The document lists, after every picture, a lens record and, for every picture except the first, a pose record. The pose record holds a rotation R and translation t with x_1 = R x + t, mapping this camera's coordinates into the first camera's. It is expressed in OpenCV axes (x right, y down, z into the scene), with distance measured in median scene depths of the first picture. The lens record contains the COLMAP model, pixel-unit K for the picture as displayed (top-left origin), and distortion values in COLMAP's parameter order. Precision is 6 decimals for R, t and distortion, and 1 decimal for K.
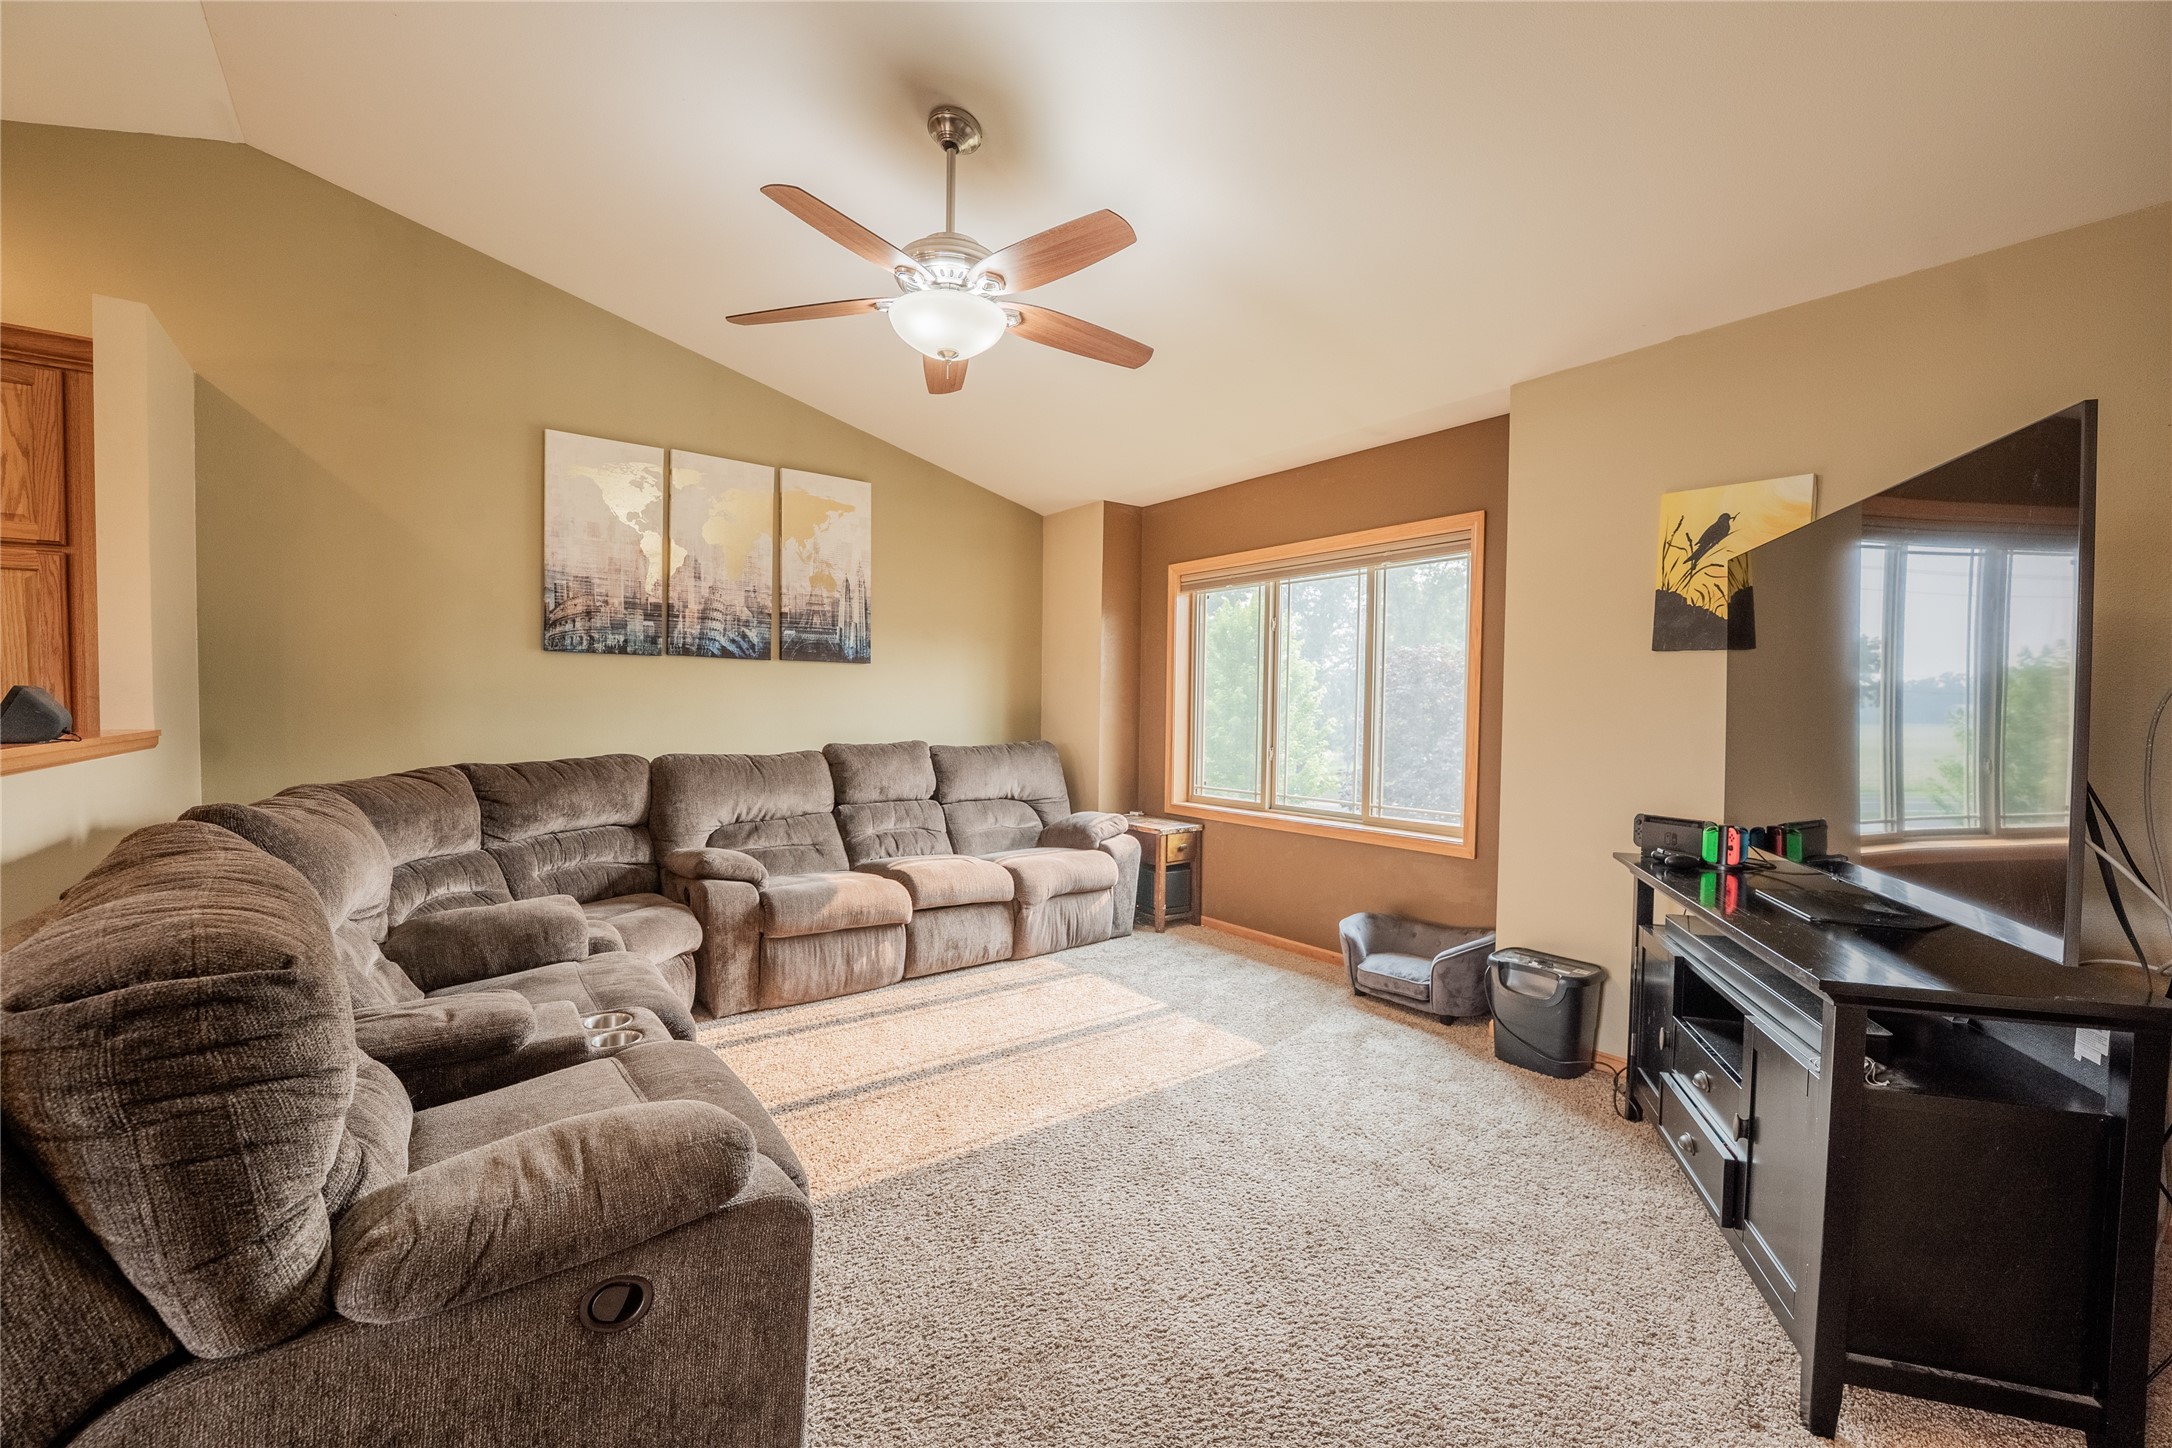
lens RADIAL K [[904.4, 0, 1074.6], [0, 904.4, 737.6], [0, 0, 1]] dist [-0.027917, 0.003113]
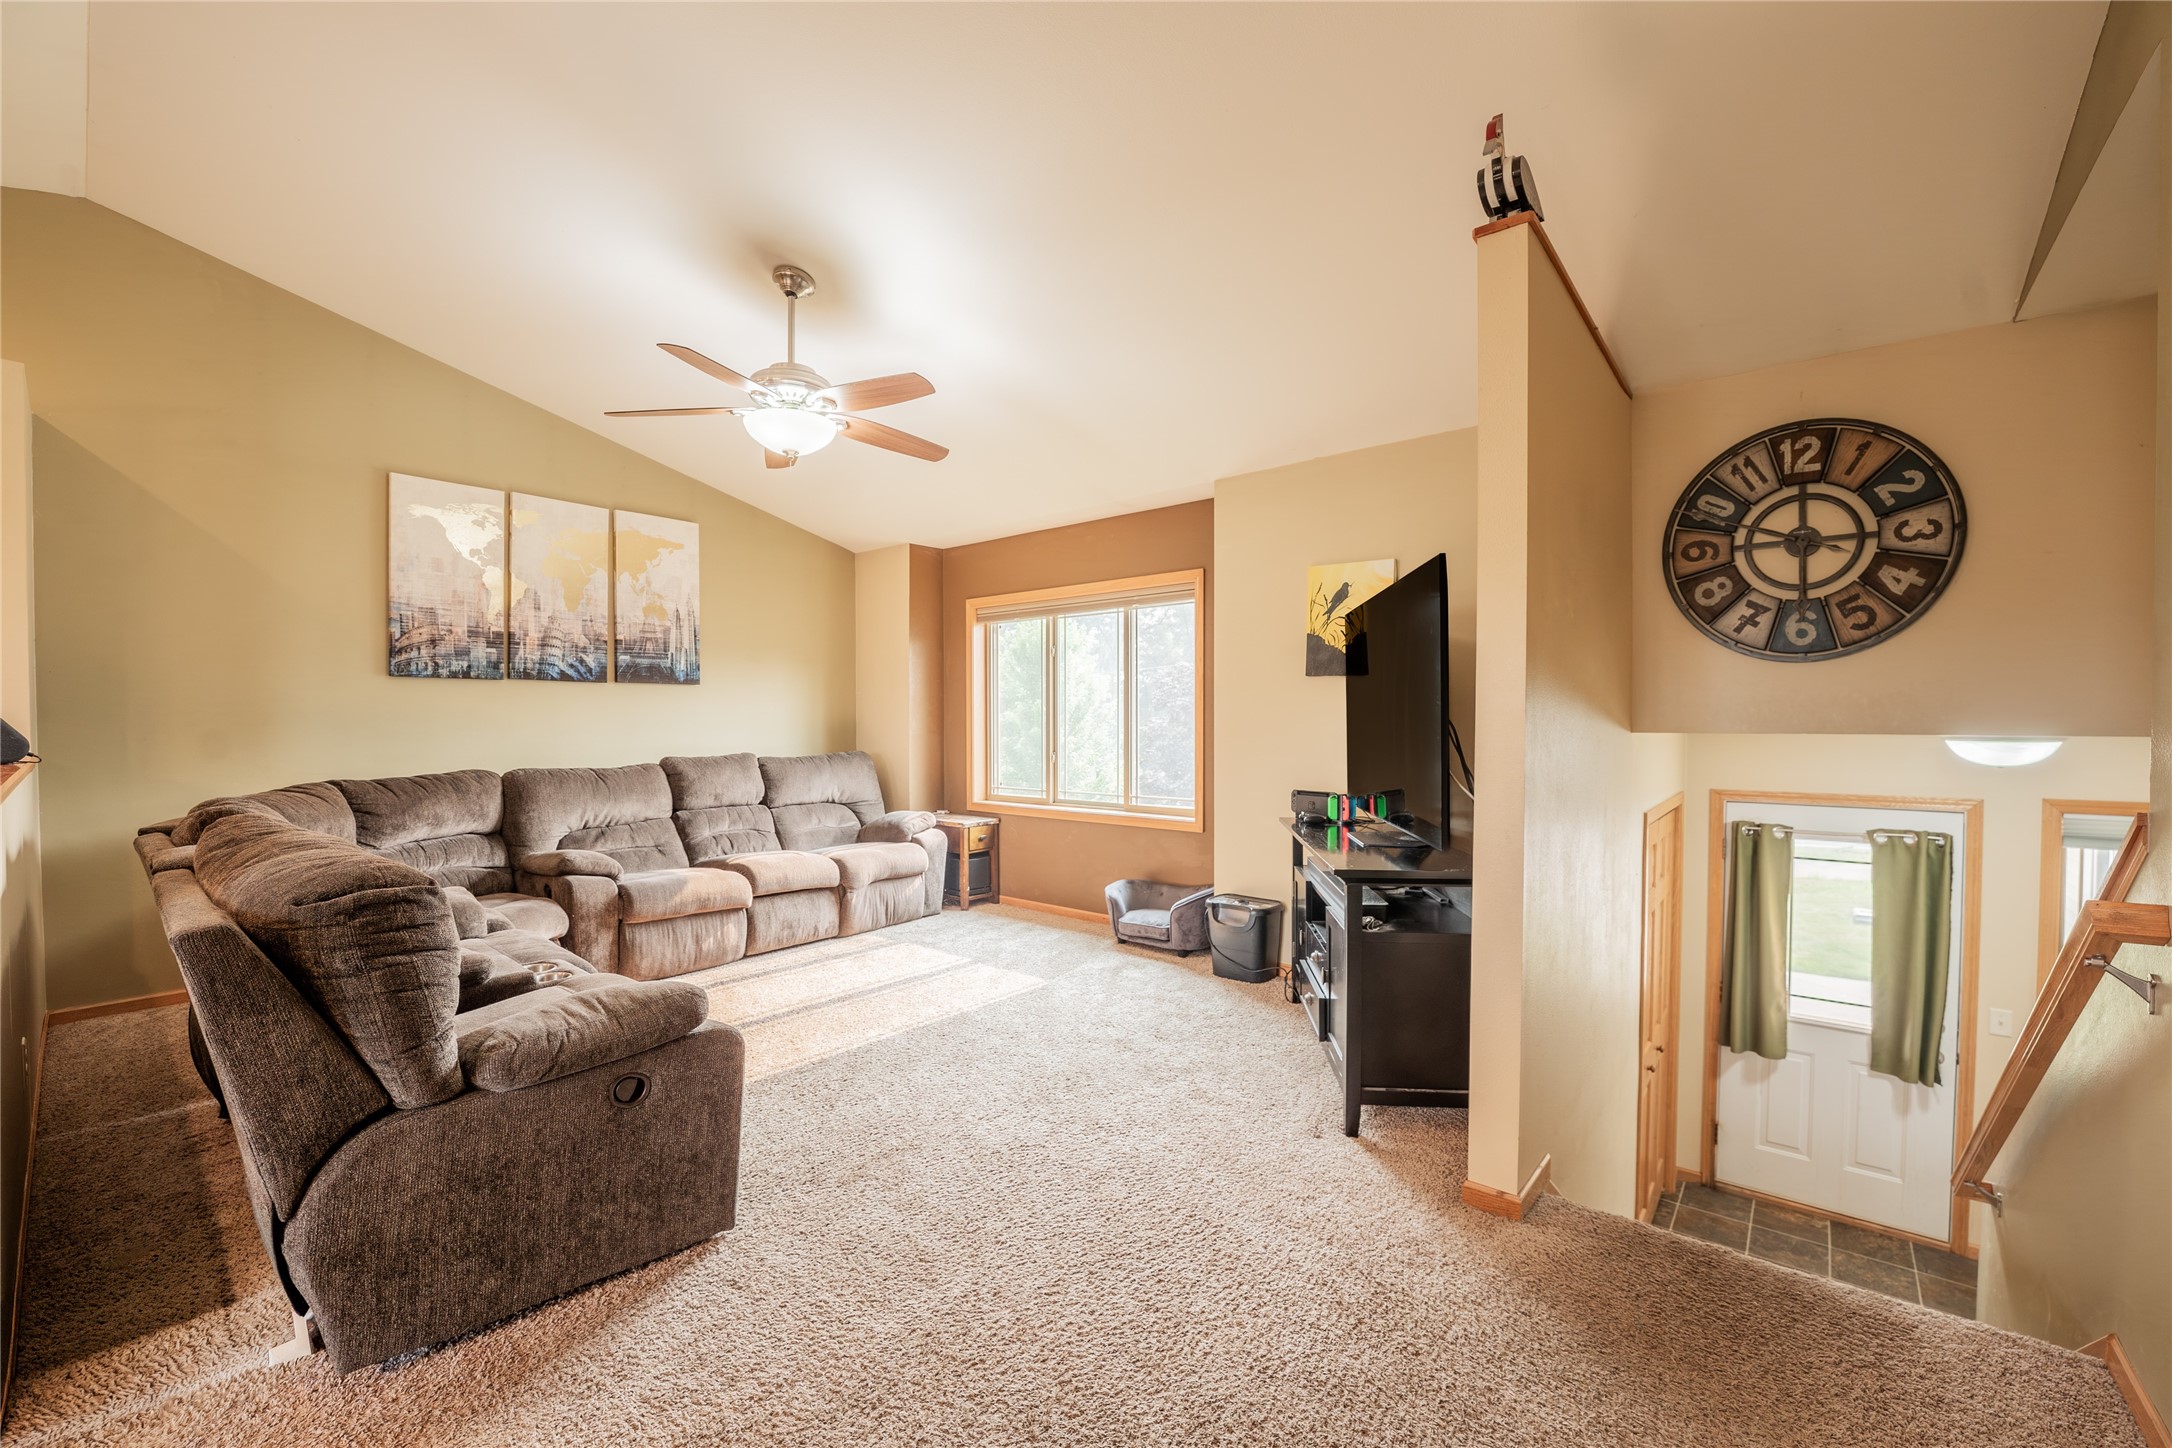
lens RADIAL K [[904.4, 0, 1075.2], [0, 904.4, 738.4], [0, 0, 1]] dist [-0.027917, 0.003113]
pose [[0.976710, -0.018391, 0.213775, -0.020902], [0.021079, 0.999725, -0.010303, 0.008944], [-0.213526, 0.014569, 0.976829, -0.305119]]
